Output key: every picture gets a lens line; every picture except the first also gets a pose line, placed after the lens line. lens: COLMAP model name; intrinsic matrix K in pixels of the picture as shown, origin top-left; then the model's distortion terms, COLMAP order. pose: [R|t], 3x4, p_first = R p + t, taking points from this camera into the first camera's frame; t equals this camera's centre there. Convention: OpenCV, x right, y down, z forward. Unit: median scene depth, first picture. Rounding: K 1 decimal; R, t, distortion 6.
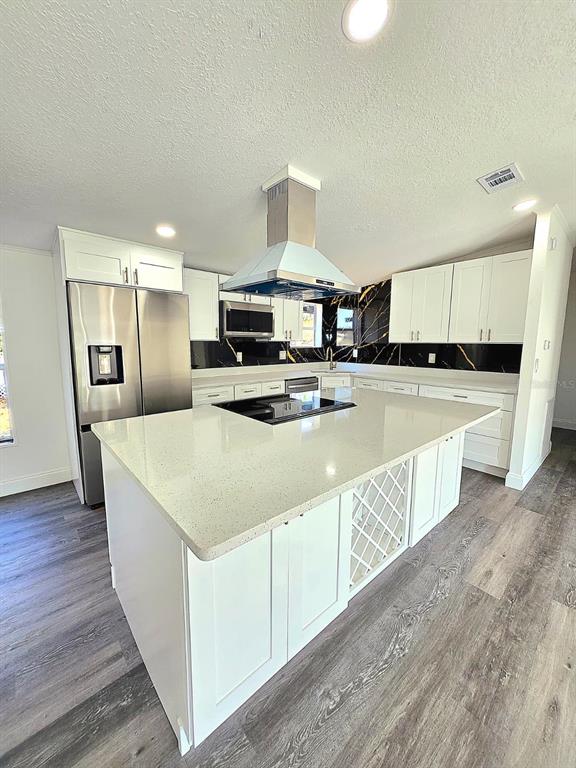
lens RADIAL K [[302.3, 0, 283.4], [0, 302.3, 382.0], [0, 0, 1]] dist [0.001470, 0.000471]
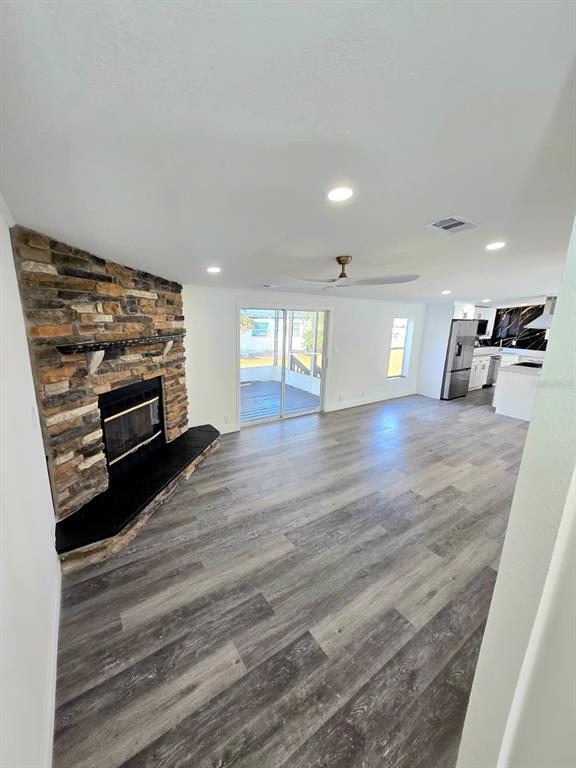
lens RADIAL K [[297.1, 0, 280.3], [0, 297.1, 387.4], [0, 0, 1]] dist [-0.008523, 0.000440]
pose [[0.990932, 0.051269, -0.124198, -1.345620], [-0.037714, 0.993311, 0.109137, 0.042288], [0.128963, -0.103463, 0.986237, -1.394391]]
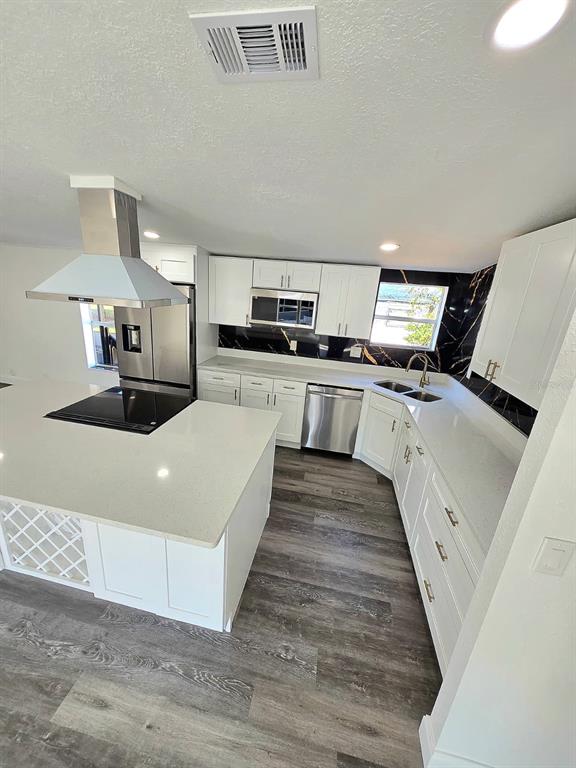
lens RADIAL K [[302.3, 0, 283.6], [0, 302.3, 382.6], [0, 0, 1]] dist [0.001470, 0.000471]
pose [[0.609111, 0.276846, -0.743196, 0.694840], [-0.175792, 0.960914, 0.213871, -0.205525], [0.773357, 0.000377, 0.633971, 0.466491]]
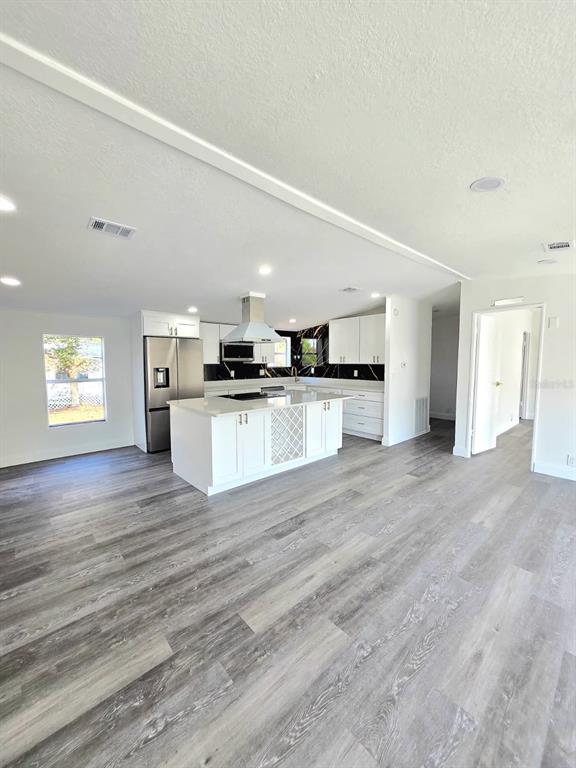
lens RADIAL K [[302.3, 0, 282.4], [0, 302.3, 382.8], [0, 0, 1]] dist [0.001470, 0.000471]
pose [[0.999969, -0.007741, -0.001291, 0.137341], [0.007657, 0.998422, -0.055626, 0.064737], [0.001719, 0.055615, 0.998451, -0.670320]]
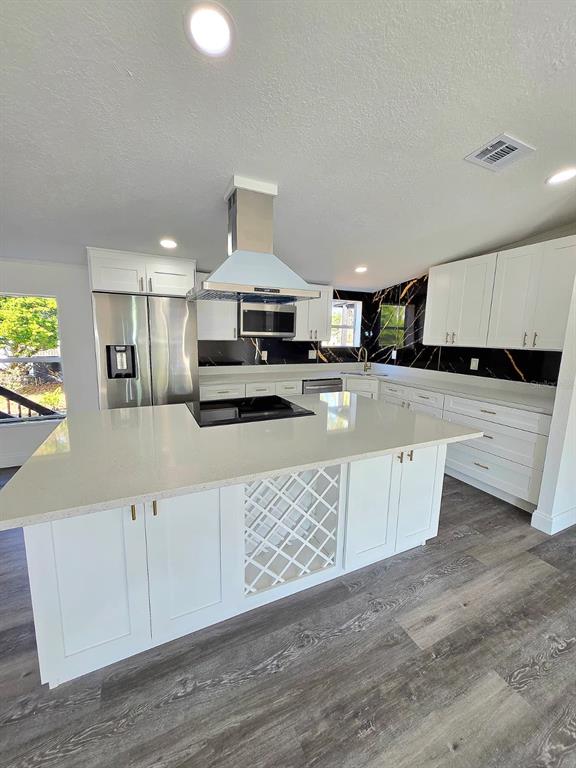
lens RADIAL K [[302.3, 0, 283.1], [0, 302.3, 382.7], [0, 0, 1]] dist [0.001470, 0.000471]
pose [[0.959619, 0.056240, -0.275625, 0.252890], [-0.049822, 0.998300, 0.030237, -0.029798], [0.276857, -0.015284, 0.960790, 0.027353]]
